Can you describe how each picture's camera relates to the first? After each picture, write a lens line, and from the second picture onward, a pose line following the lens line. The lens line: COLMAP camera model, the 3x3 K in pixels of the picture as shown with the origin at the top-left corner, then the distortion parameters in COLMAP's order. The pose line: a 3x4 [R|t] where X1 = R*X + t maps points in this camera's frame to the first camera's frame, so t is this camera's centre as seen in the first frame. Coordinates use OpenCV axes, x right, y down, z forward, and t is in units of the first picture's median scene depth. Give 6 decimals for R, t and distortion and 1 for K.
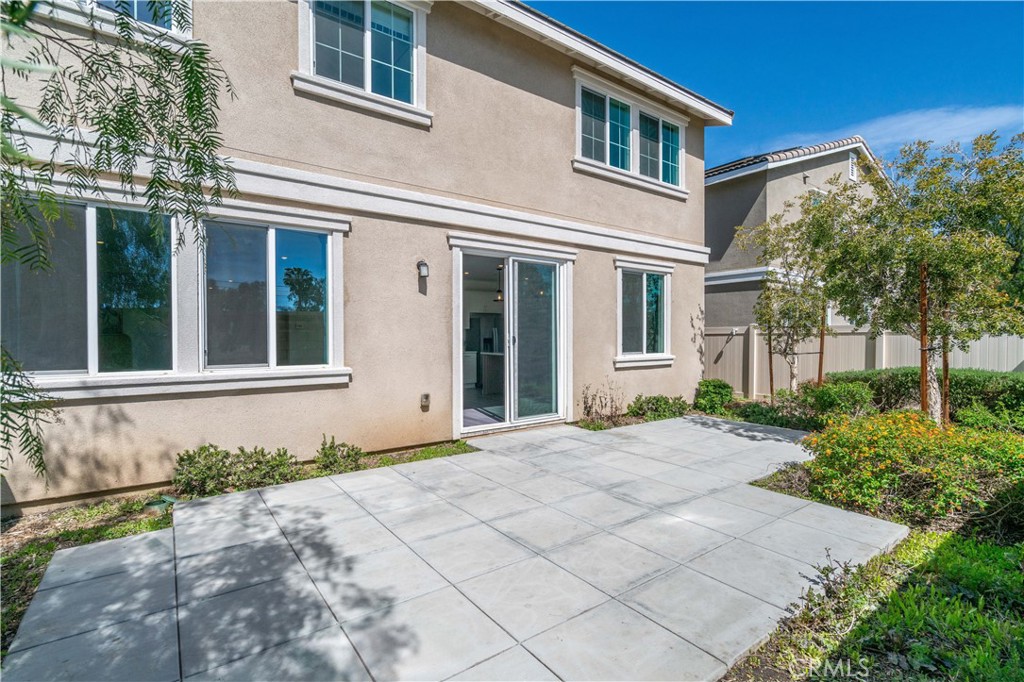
lens RADIAL K [[459.0, 0, 457.4], [0, 459.0, 339.4], [0, 0, 1]] dist [0.001071, 0.000379]
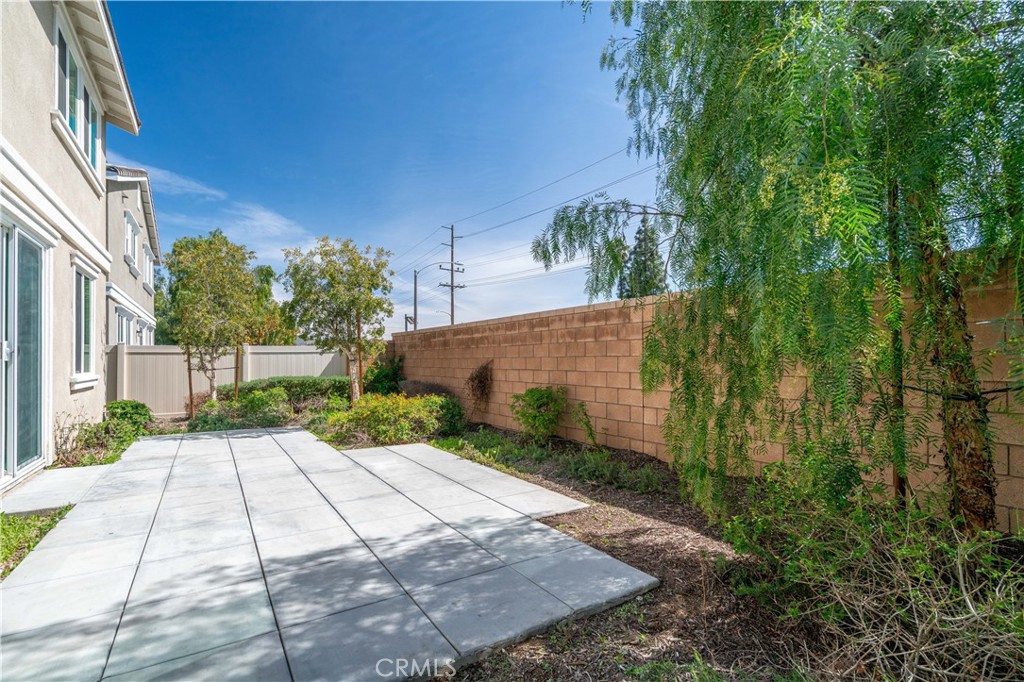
lens RADIAL K [[510.4, 0, 513.1], [0, 510.4, 354.4], [0, 0, 1]] dist [0.000606, 0.000094]
pose [[0.023540, 0.008503, 0.999687, -1.402272], [0.018459, 0.999790, -0.008939, 0.056968], [-0.999552, 0.018663, 0.023378, 0.595120]]
